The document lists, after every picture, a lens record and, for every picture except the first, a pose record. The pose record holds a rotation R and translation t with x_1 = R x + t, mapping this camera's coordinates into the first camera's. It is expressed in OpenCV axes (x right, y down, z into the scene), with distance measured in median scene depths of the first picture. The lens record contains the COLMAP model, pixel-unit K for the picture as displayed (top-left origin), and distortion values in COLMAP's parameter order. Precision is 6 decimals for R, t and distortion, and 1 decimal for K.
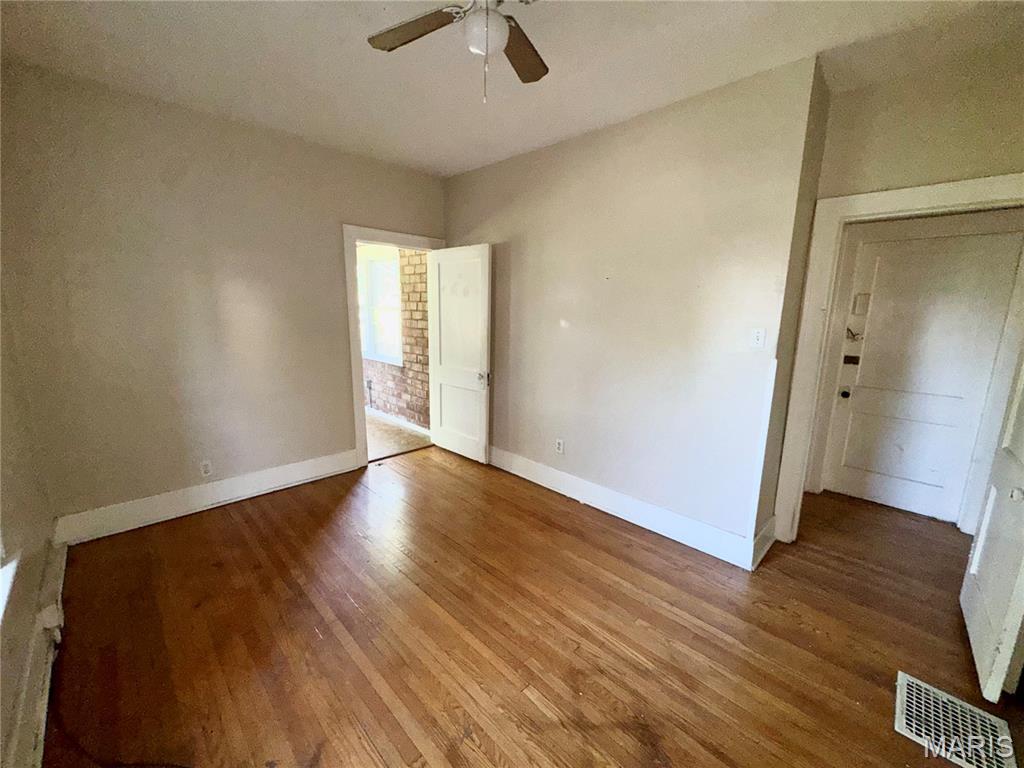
lens RADIAL K [[409.4, 0, 511.0], [0, 409.4, 384.3], [0, 0, 1]] dist [-0.001430, -0.000077]
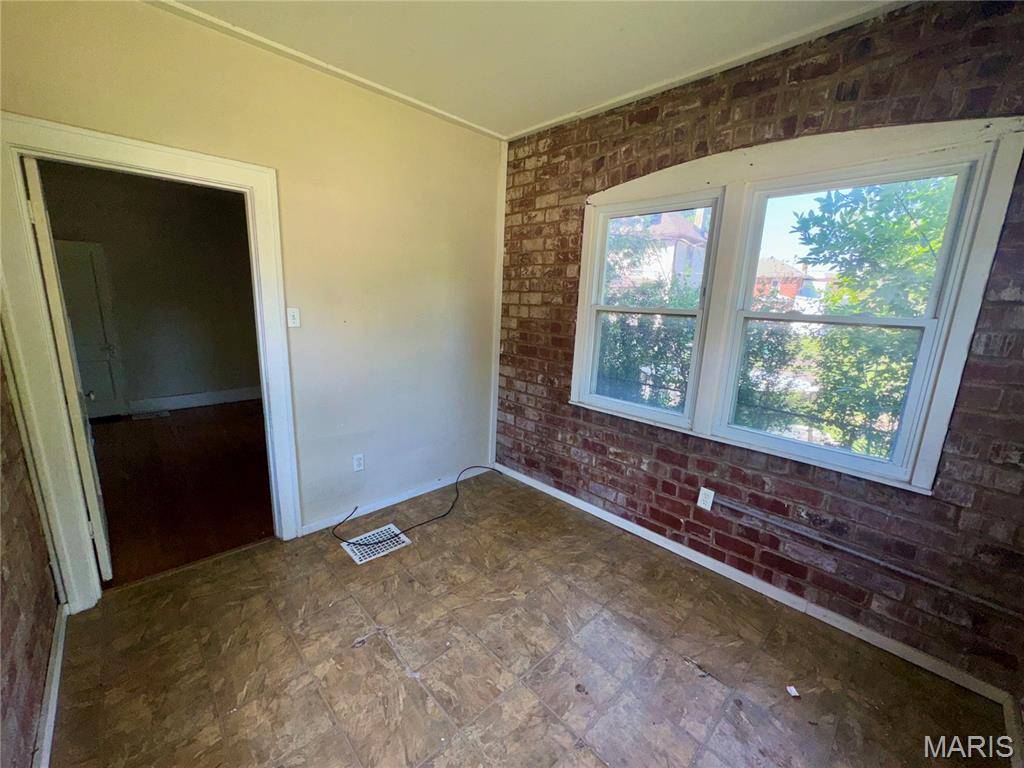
lens RADIAL K [[409.4, 0, 511.0], [0, 409.4, 384.3], [0, 0, 1]] dist [-0.001430, -0.000077]
pose [[-0.998437, -0.053683, 0.015565, -0.977555], [-0.043964, 0.926228, 0.374392, -0.398286], [-0.034515, 0.373122, -0.927140, 2.021455]]
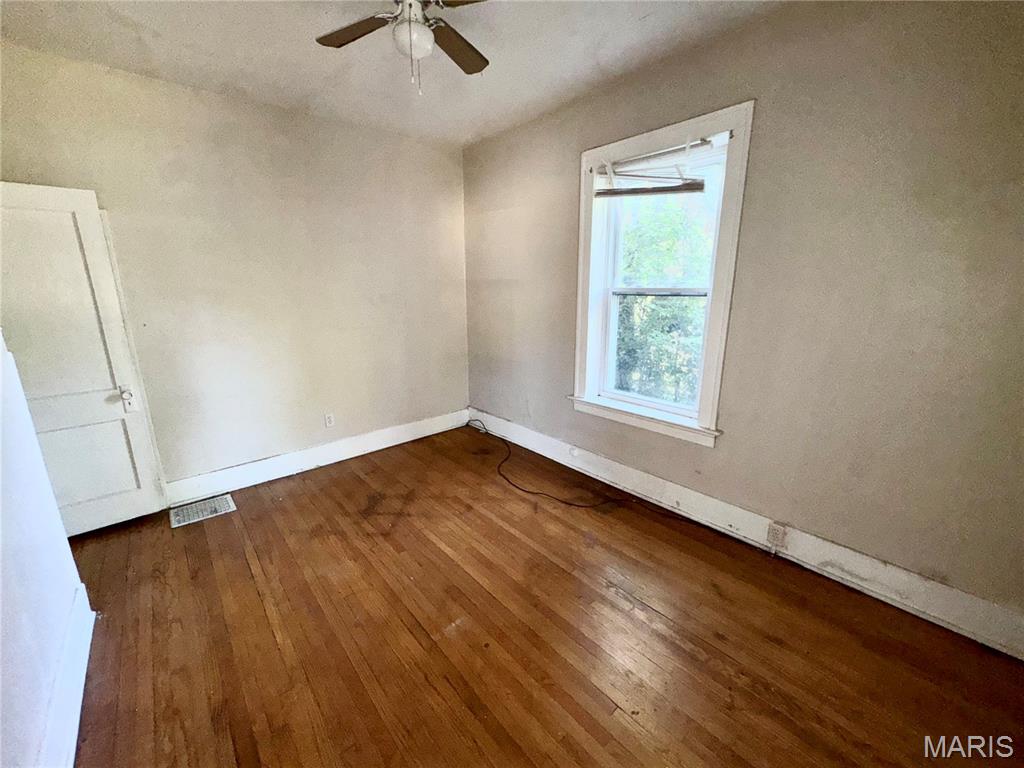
lens RADIAL K [[409.4, 0, 511.0], [0, 409.4, 384.3], [0, 0, 1]] dist [-0.001430, -0.000077]
pose [[-0.997659, -0.029607, 0.061645, -0.215544], [-0.001915, 0.913170, 0.407574, -0.229995], [-0.068359, 0.406502, -0.911089, 1.226463]]
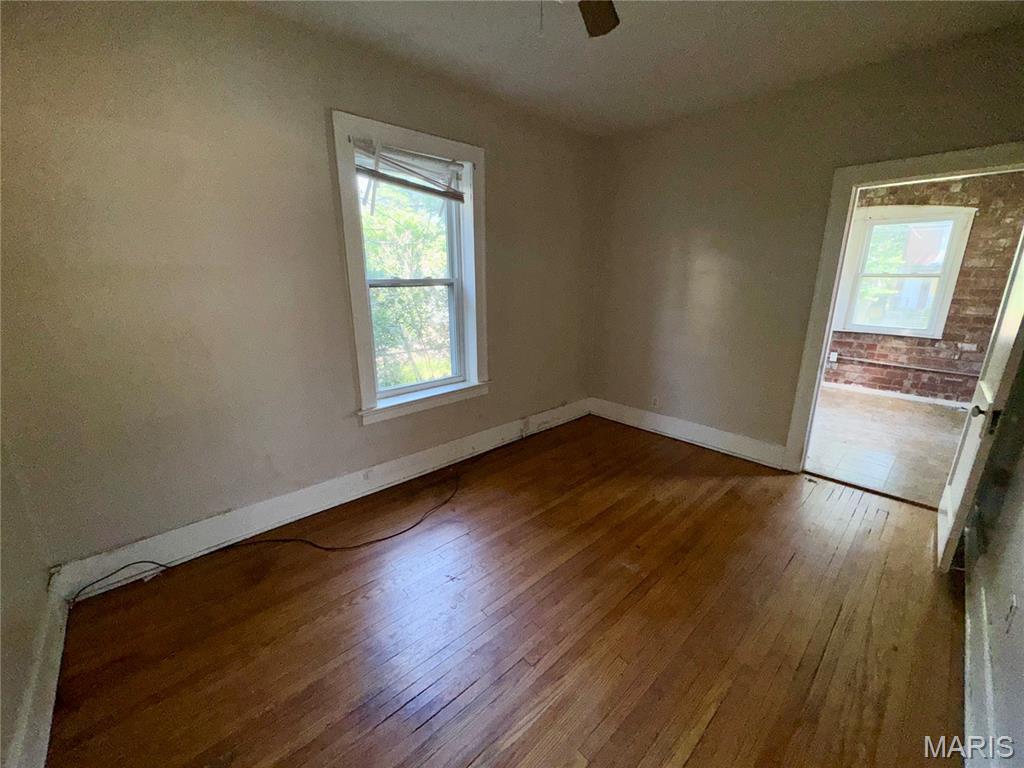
lens RADIAL K [[409.4, 0, 511.0], [0, 409.4, 384.3], [0, 0, 1]] dist [-0.001430, -0.000077]
pose [[-0.040251, 0.241615, -0.969537, 0.555244], [-0.178412, 0.952992, 0.244899, -0.091636], [0.983132, 0.182835, 0.004748, 0.531678]]
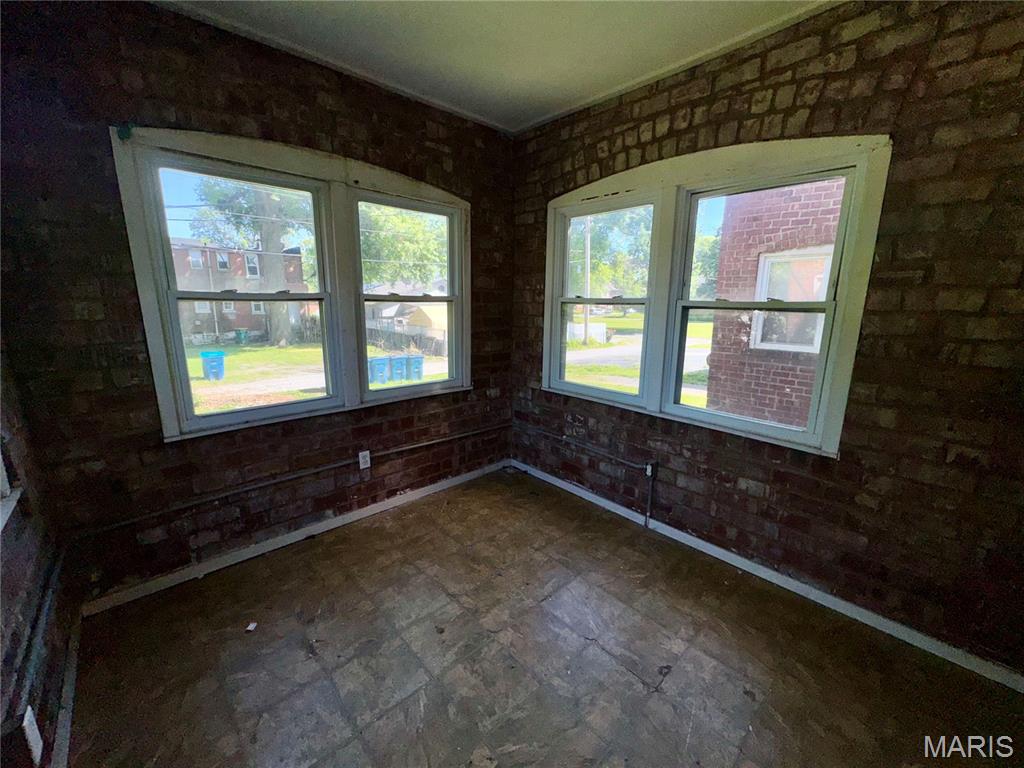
lens RADIAL K [[409.4, 0, 511.0], [0, 409.4, 384.3], [0, 0, 1]] dist [-0.001430, -0.000077]
pose [[0.999214, 0.002888, -0.039530, -0.952348], [-0.002018, 0.999756, 0.022008, -0.207033], [0.039583, -0.021911, 0.998976, 1.045622]]
